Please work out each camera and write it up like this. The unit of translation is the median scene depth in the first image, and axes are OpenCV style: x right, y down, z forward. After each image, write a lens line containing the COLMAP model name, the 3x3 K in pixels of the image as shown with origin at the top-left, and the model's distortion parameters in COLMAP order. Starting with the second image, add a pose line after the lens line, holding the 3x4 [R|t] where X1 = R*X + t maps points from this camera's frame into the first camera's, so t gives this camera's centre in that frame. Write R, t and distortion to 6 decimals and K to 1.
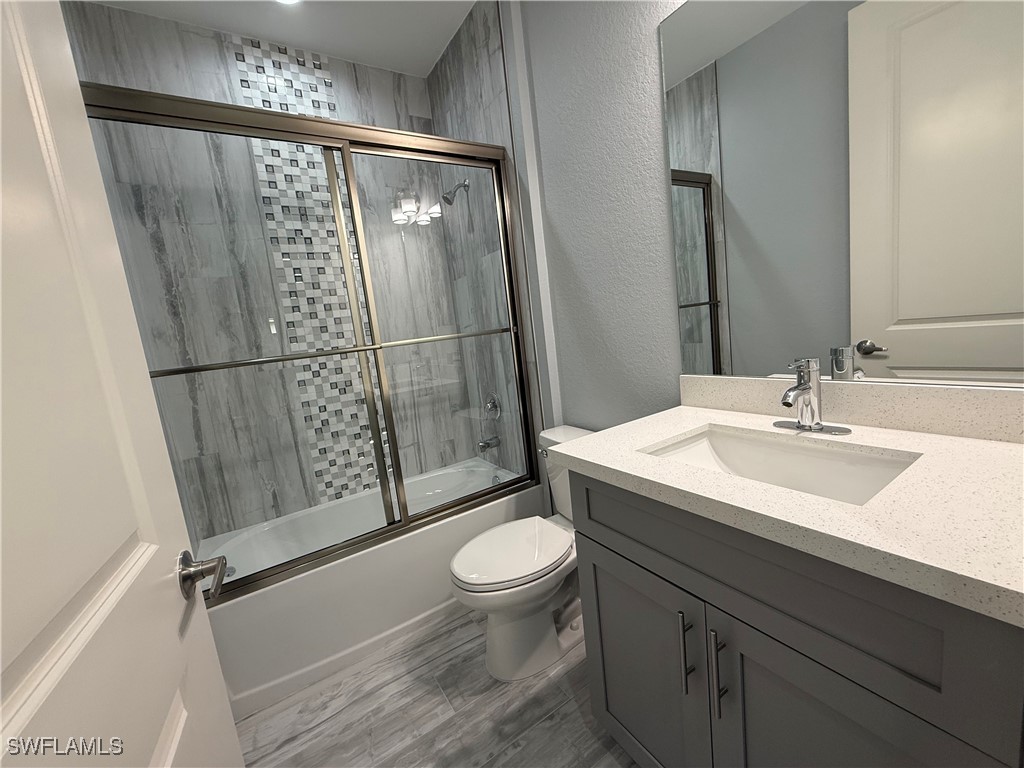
lens RADIAL K [[408.3, 0, 509.2], [0, 408.3, 386.5], [0, 0, 1]] dist [0.002399, -0.000145]
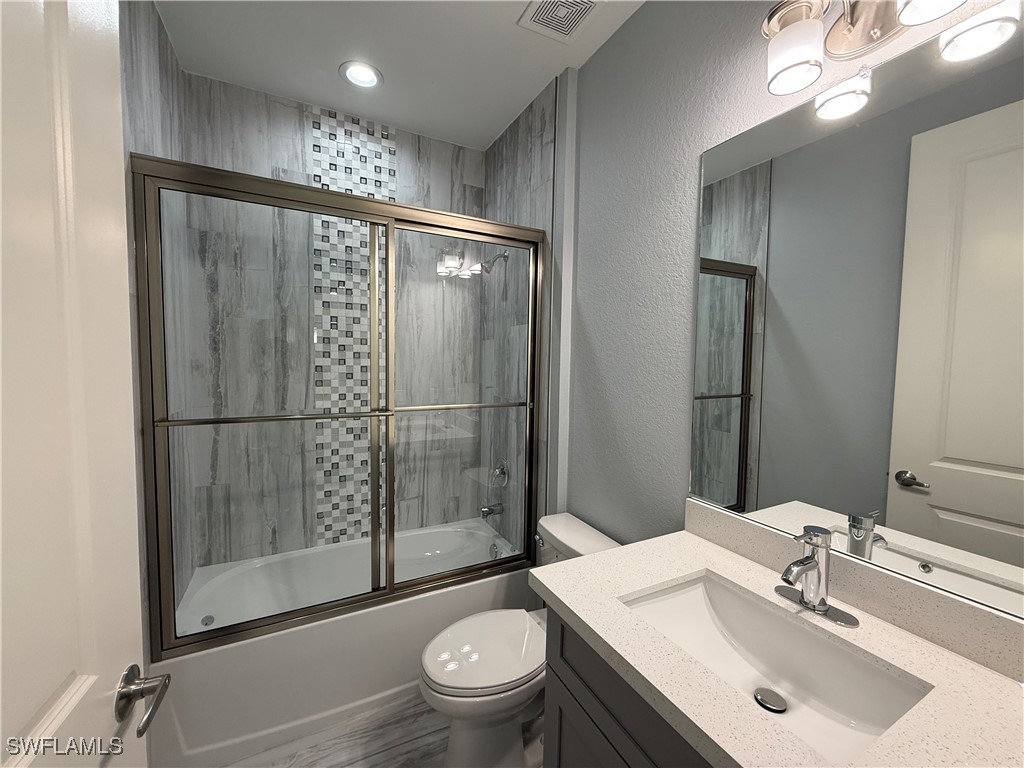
lens RADIAL K [[407.9, 0, 510.2], [0, 407.9, 384.8], [0, 0, 1]] dist [0.001331, -0.000267]
pose [[0.987001, 0.138883, -0.080869, 0.036136], [-0.144481, 0.987166, -0.068032, -0.112482], [0.070383, 0.078832, 0.994400, 0.004257]]
